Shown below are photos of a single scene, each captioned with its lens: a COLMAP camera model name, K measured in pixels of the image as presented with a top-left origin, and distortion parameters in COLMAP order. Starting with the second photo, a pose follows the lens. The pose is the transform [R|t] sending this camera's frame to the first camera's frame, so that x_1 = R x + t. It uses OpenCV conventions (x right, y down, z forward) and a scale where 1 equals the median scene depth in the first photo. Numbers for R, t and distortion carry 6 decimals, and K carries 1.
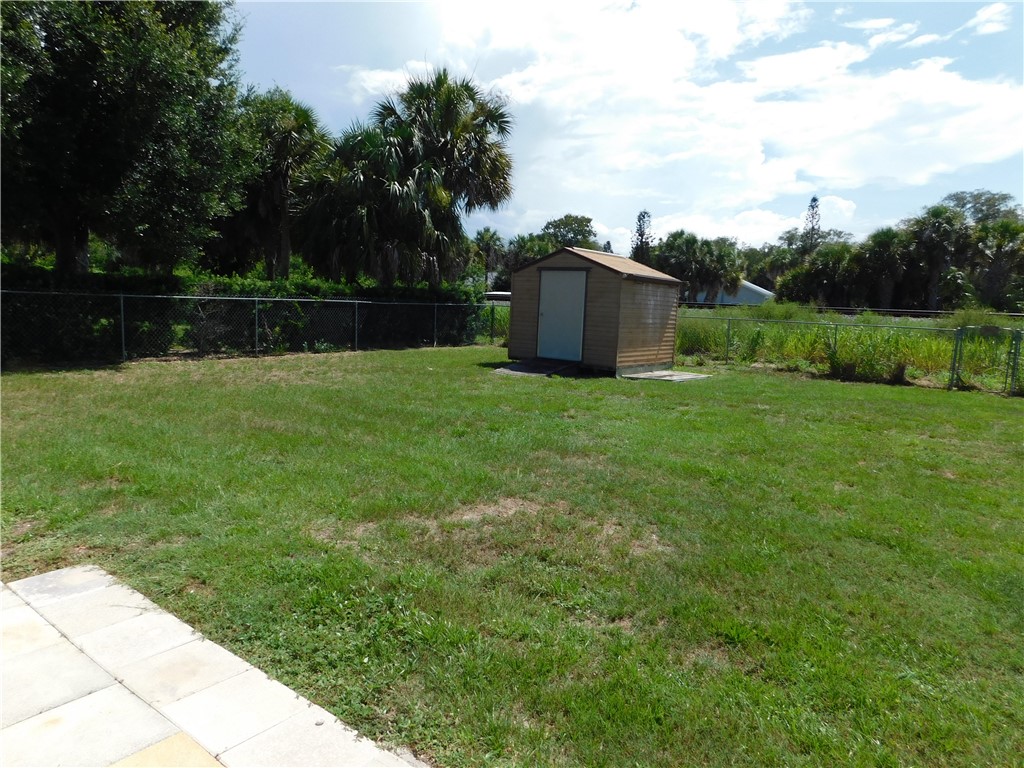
lens RADIAL K [[674.0, 0, 500.9], [0, 674.0, 386.3], [0, 0, 1]] dist [-0.051189, 0.031055]
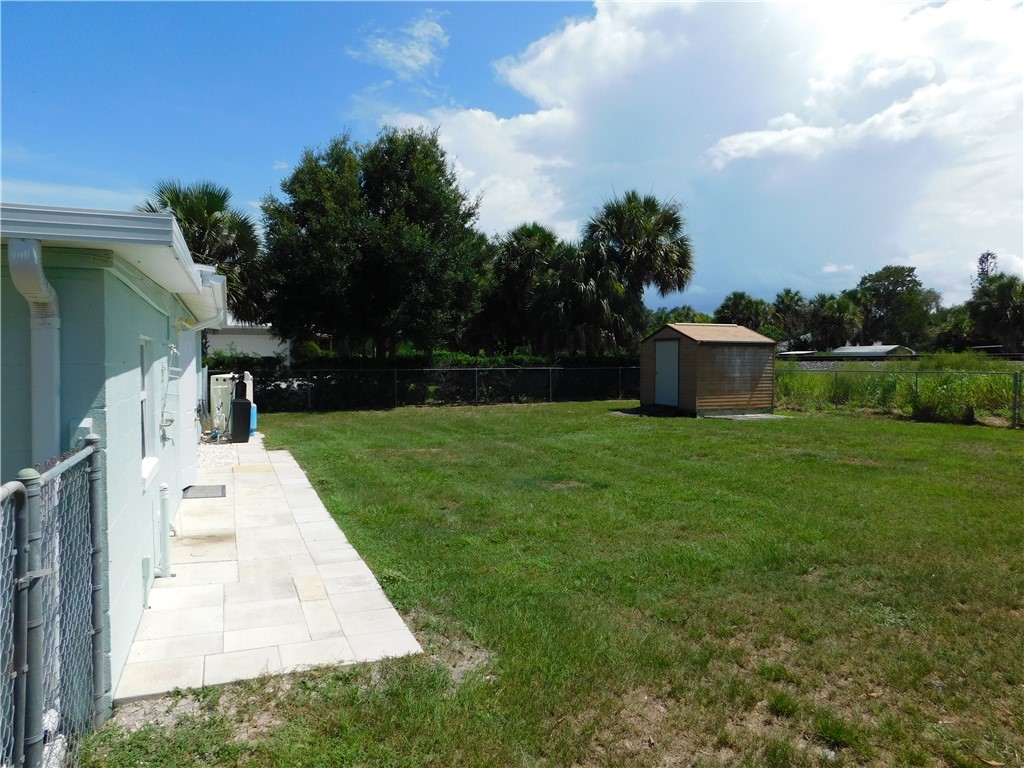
lens RADIAL K [[679.3, 0, 512.0], [0, 679.3, 384.0], [0, 0, 1]] dist [-0.003039, 0.002777]
pose [[0.870377, -0.025781, -0.491710, 0.443226], [-0.023248, 0.995363, -0.093339, 0.047698], [0.491837, 0.092671, 0.865742, -0.314179]]
